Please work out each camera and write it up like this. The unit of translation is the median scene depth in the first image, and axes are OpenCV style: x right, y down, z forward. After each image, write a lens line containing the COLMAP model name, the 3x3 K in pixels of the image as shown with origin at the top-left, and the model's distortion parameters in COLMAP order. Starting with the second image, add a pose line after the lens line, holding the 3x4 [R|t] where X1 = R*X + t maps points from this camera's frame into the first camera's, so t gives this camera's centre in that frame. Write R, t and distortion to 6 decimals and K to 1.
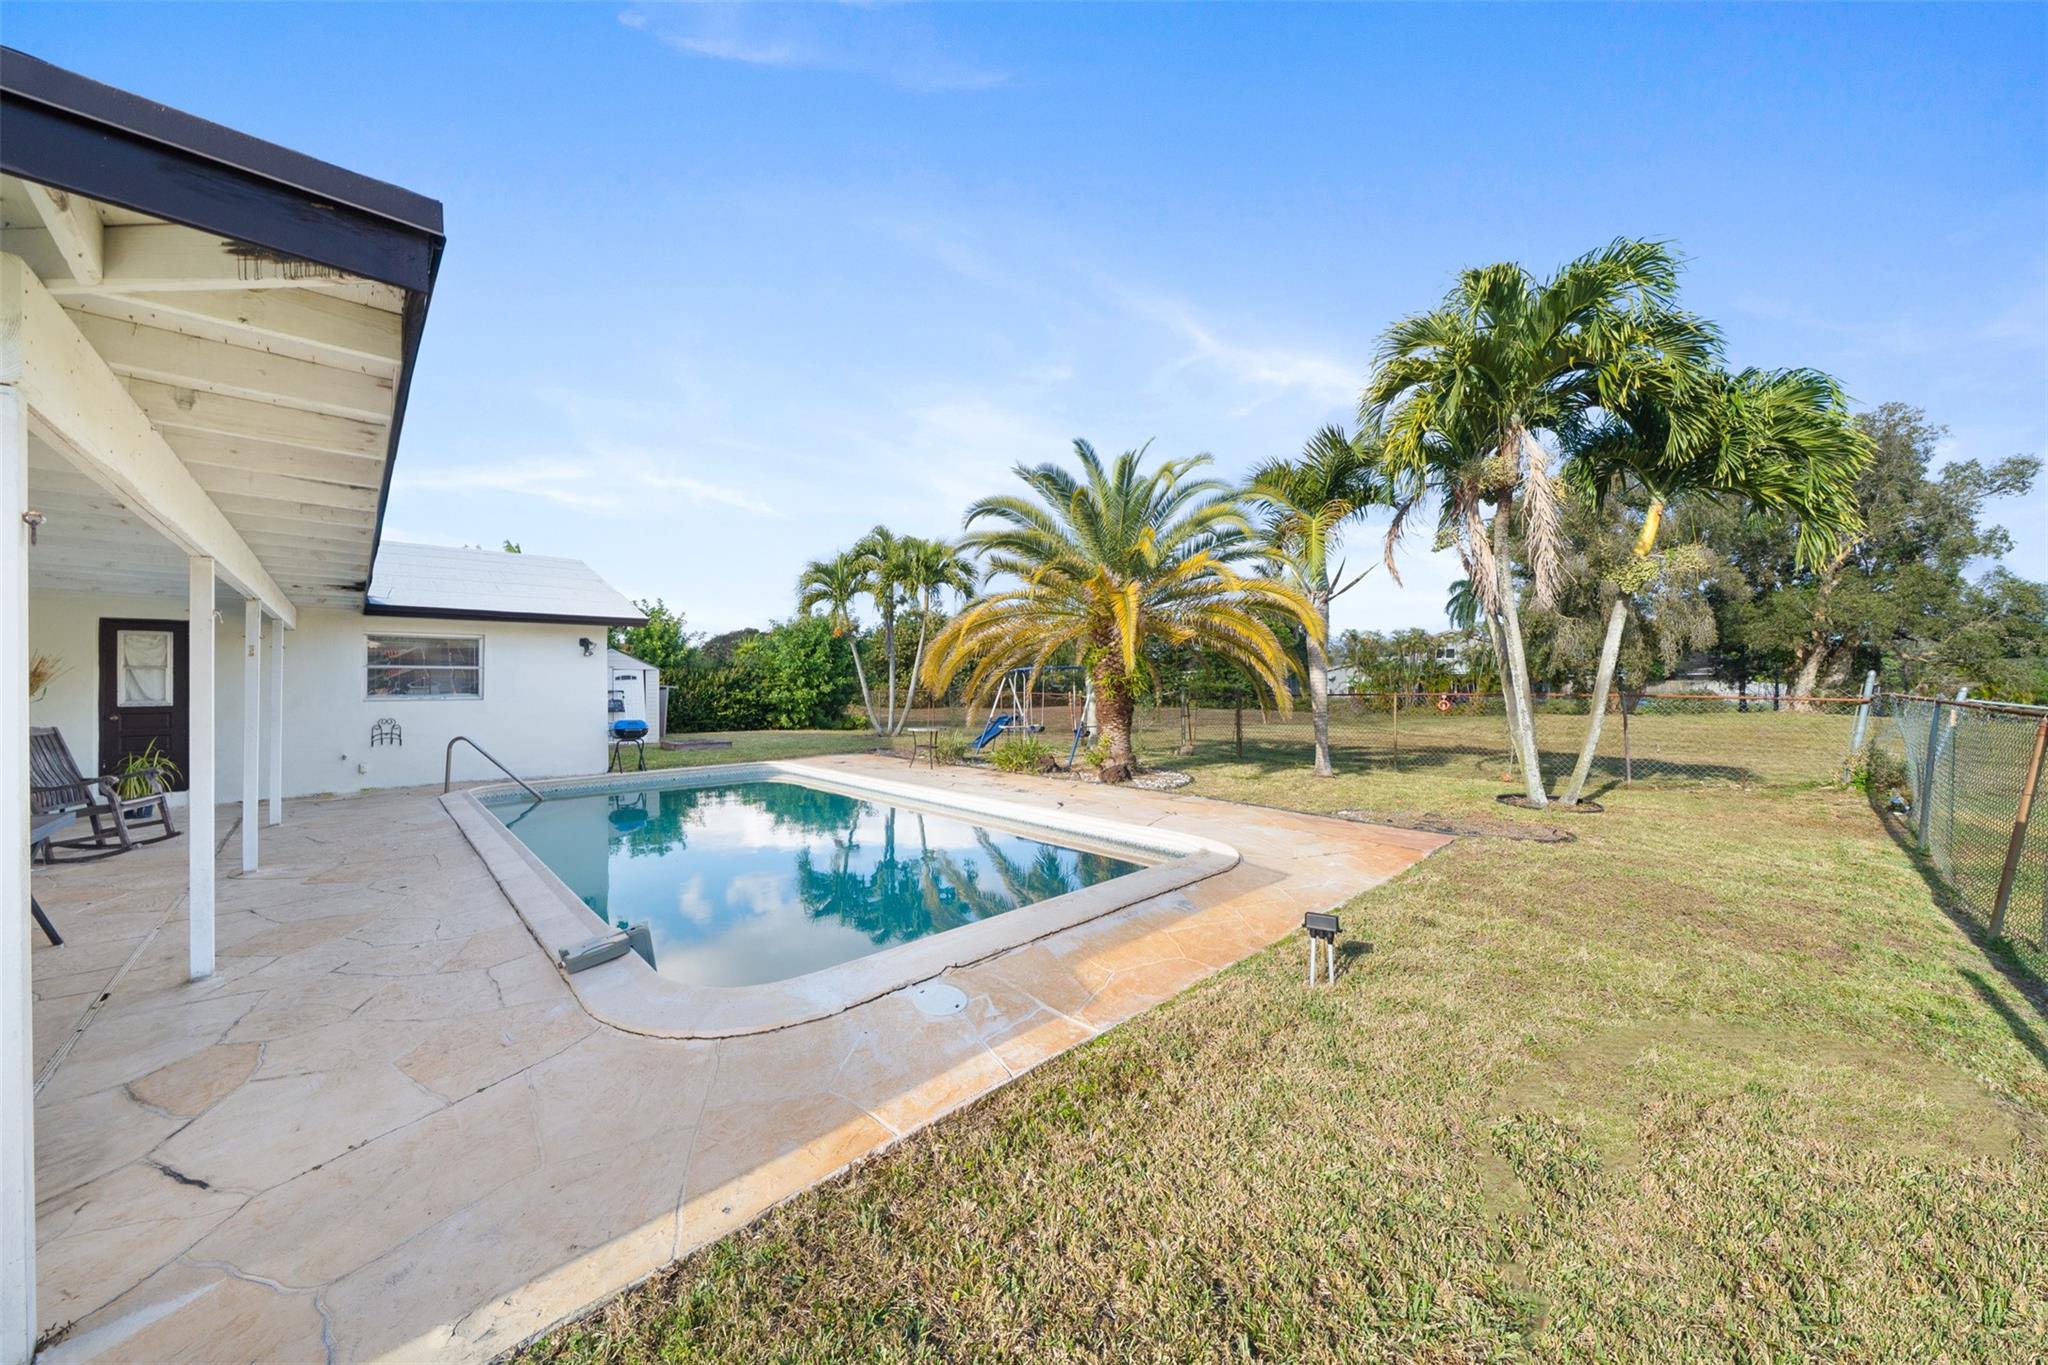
lens RADIAL K [[699.2, 0, 1014.4], [0, 699.2, 681.3], [0, 0, 1]] dist [-0.000457, -0.000049]
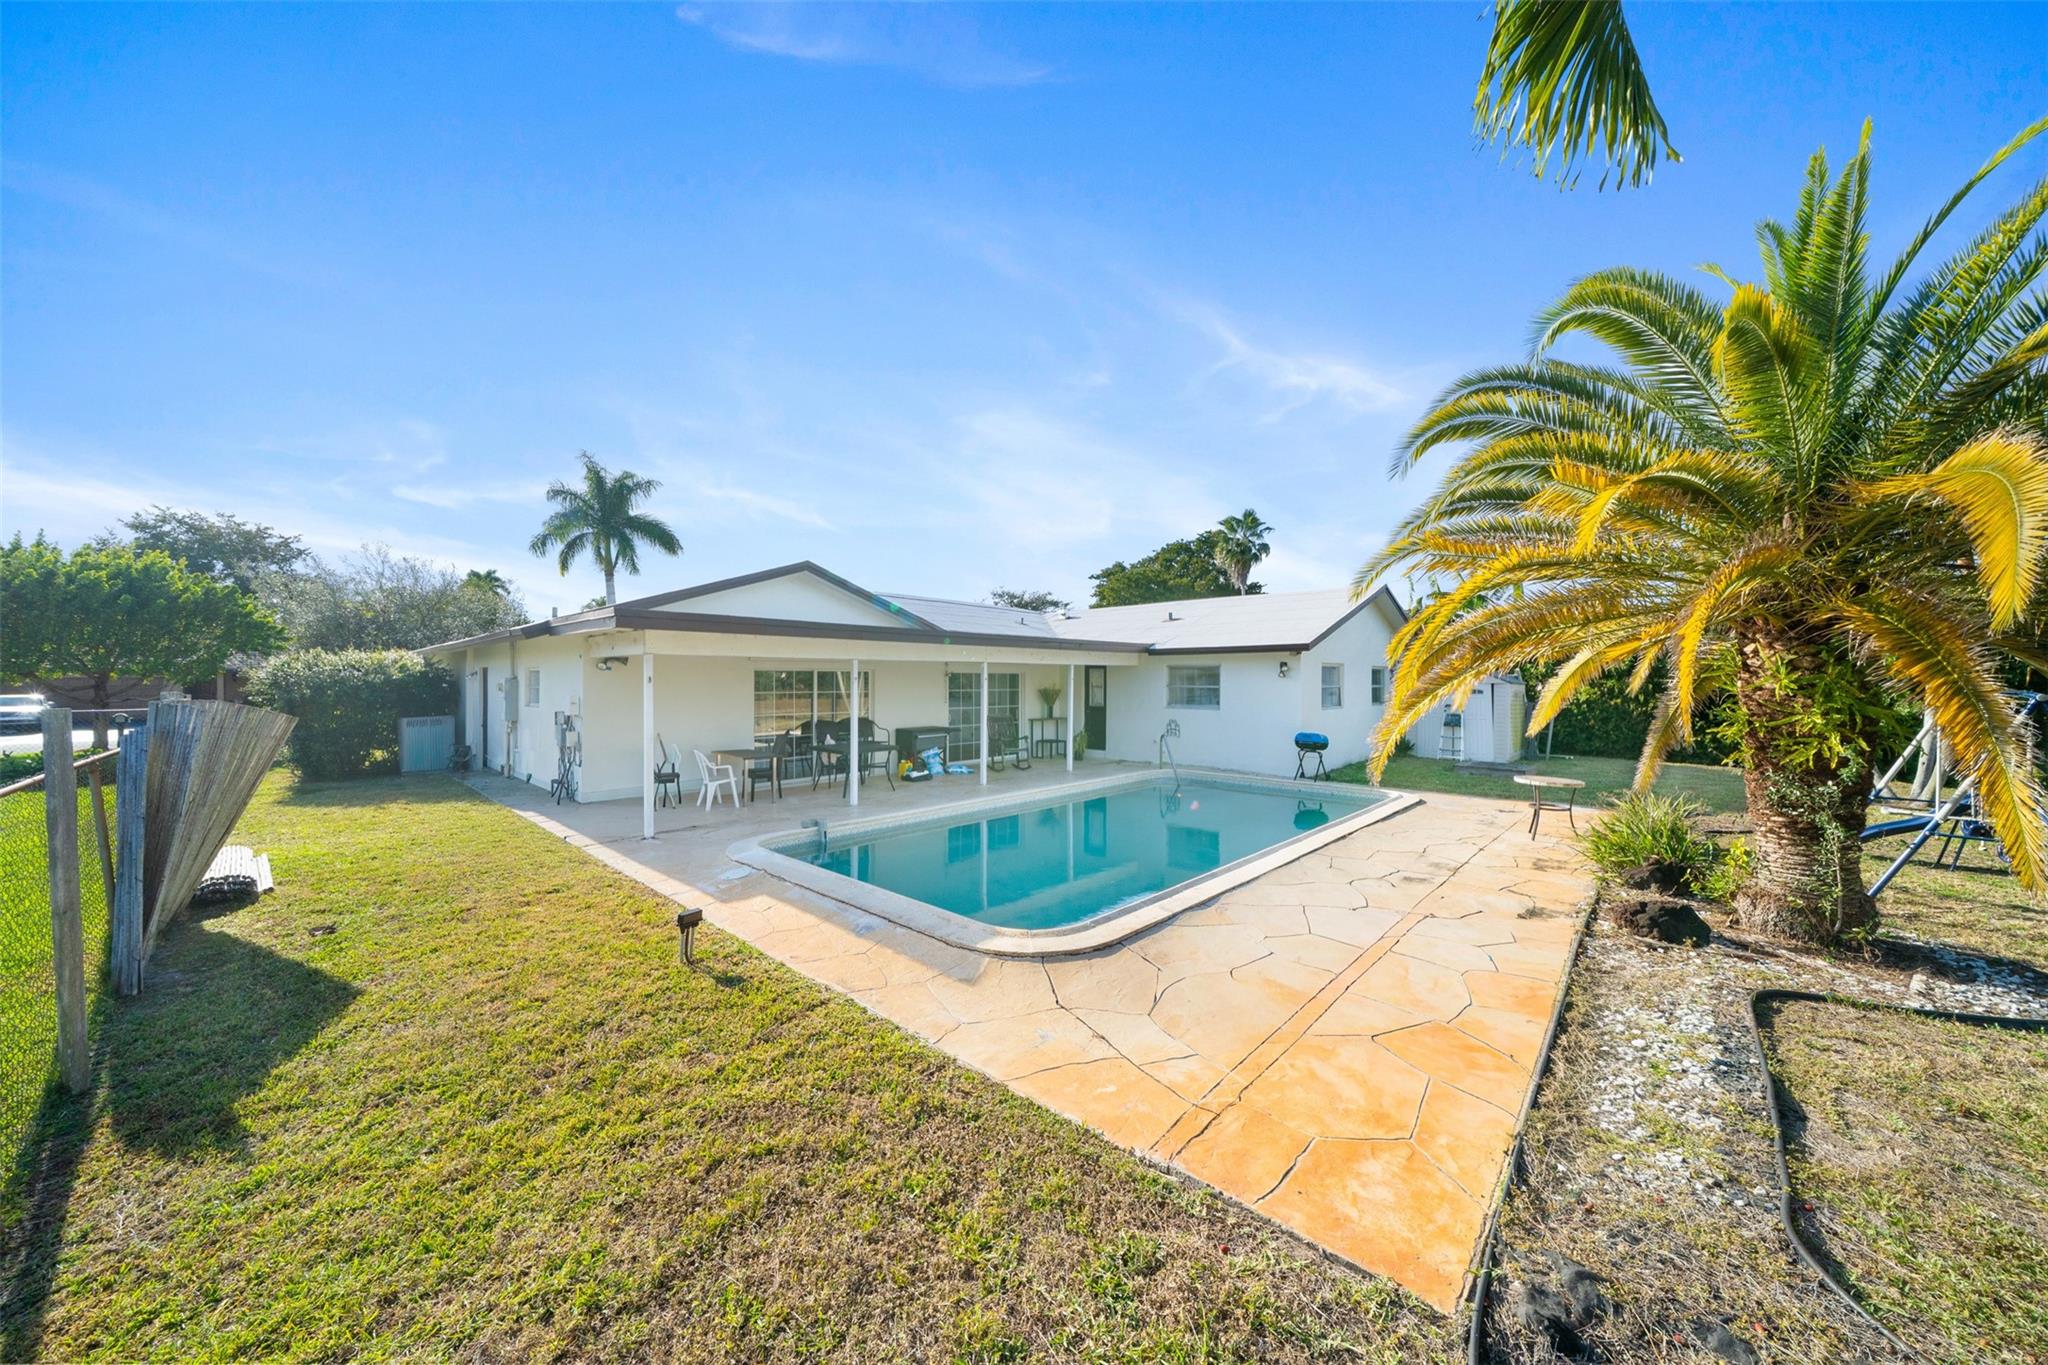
lens RADIAL K [[699.2, 0, 1014.4], [0, 699.2, 681.3], [0, 0, 1]] dist [-0.000457, -0.000049]
pose [[0.058050, 0.005138, -0.998300, 0.544407], [-0.002815, 0.999984, 0.004983, -0.032940], [0.998310, 0.002521, 0.058064, 0.472310]]
